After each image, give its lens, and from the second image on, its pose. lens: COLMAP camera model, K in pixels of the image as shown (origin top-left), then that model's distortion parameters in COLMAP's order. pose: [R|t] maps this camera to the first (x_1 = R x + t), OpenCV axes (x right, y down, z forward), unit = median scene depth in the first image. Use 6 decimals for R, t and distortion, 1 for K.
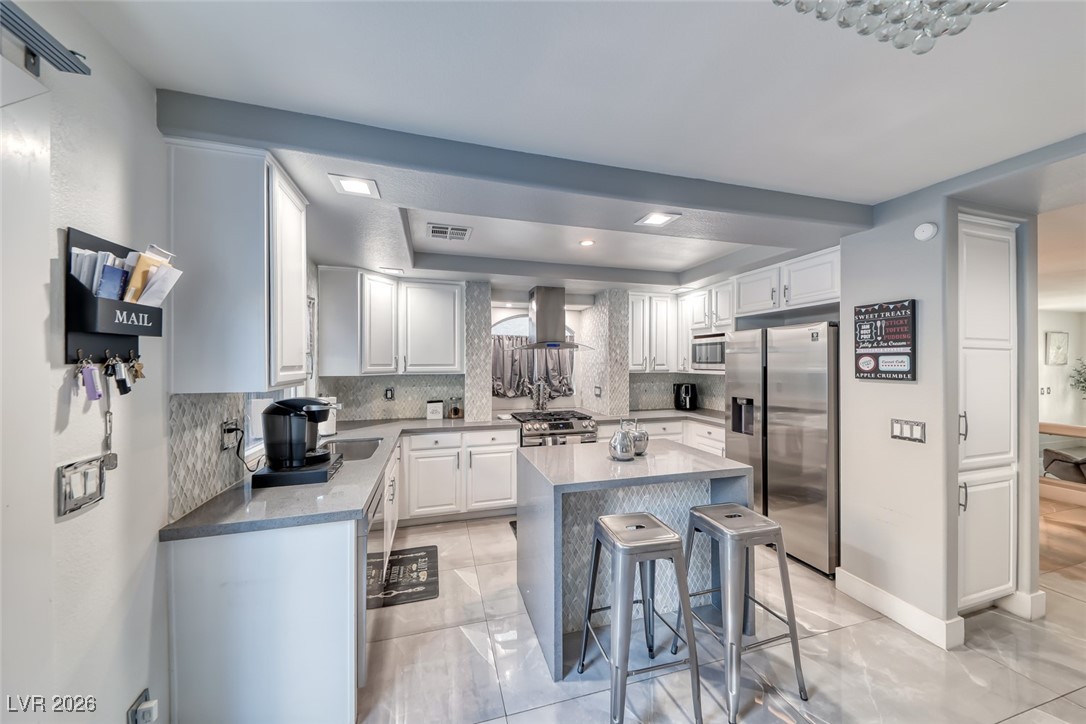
lens RADIAL K [[373.8, 0, 537.7], [0, 373.8, 365.5], [0, 0, 1]] dist [0.006319, -0.001690]
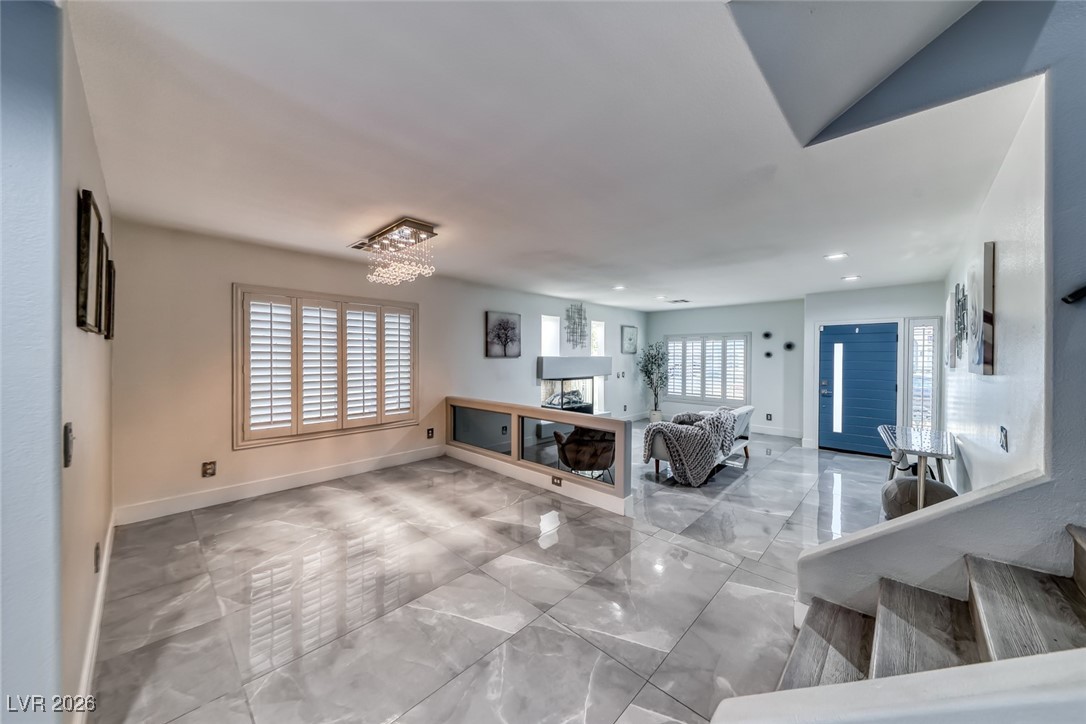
lens RADIAL K [[373.8, 0, 543.6], [0, 373.8, 361.0], [0, 0, 1]] dist [0.006319, -0.001690]
pose [[0.862678, -0.000155, 0.505753, 1.025616], [-0.005354, 0.999941, 0.009438, 0.025649], [-0.505725, -0.010850, 0.862627, 0.178568]]
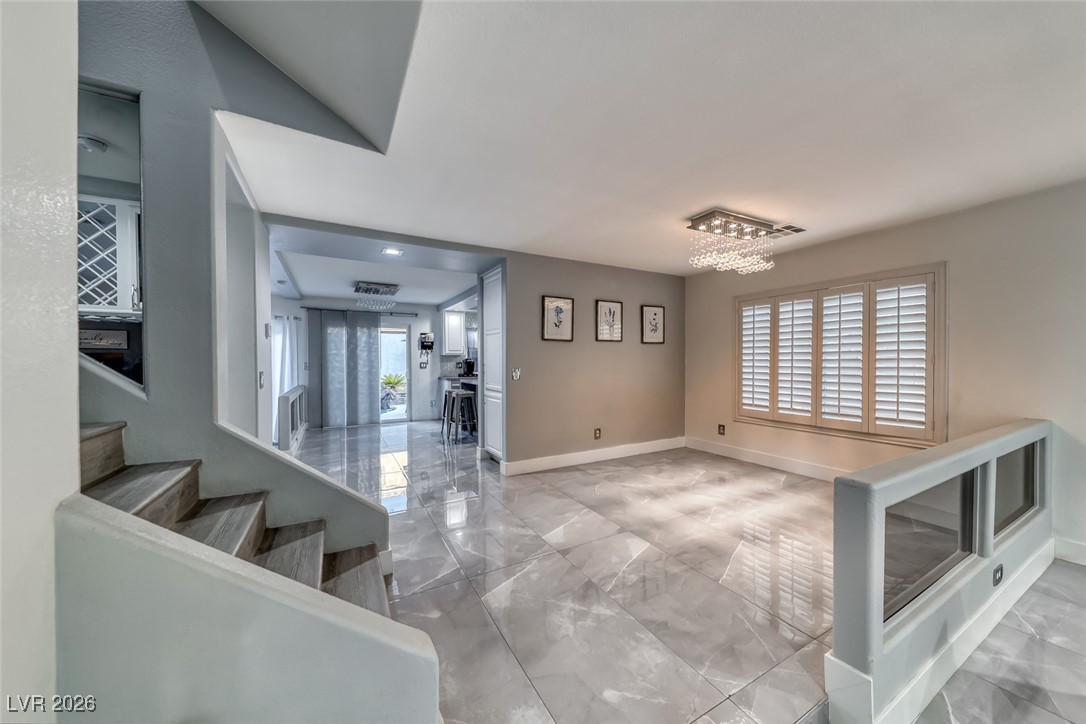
lens RADIAL K [[373.8, 0, 539.8], [0, 373.8, 368.6], [0, 0, 1]] dist [0.006319, -0.001690]
pose [[0.215184, 0.020526, -0.976358, 1.966657], [-0.000836, 0.999783, 0.020834, 0.062703], [0.976573, -0.003667, 0.215155, 0.484183]]
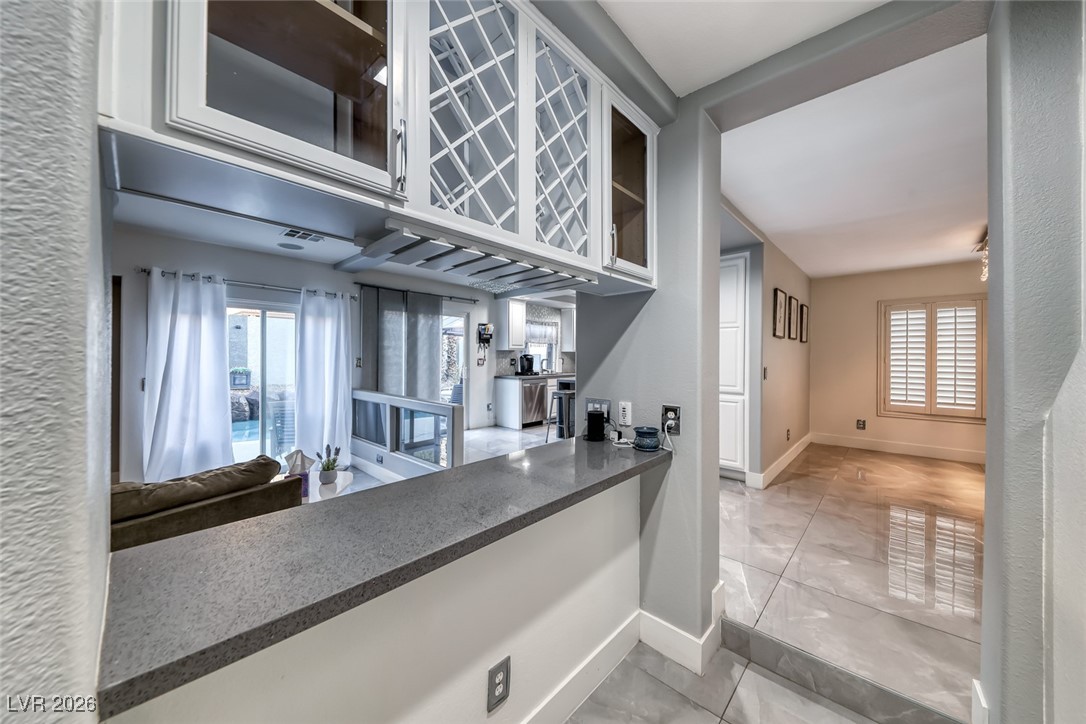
lens RADIAL K [[373.8, 0, 542.6], [0, 373.8, 357.2], [0, 0, 1]] dist [0.006319, -0.001690]
pose [[0.509155, 0.003350, -0.860669, 1.409309], [-0.010162, 0.999946, -0.002120, 0.067385], [0.860615, 0.009825, 0.509161, -0.395701]]
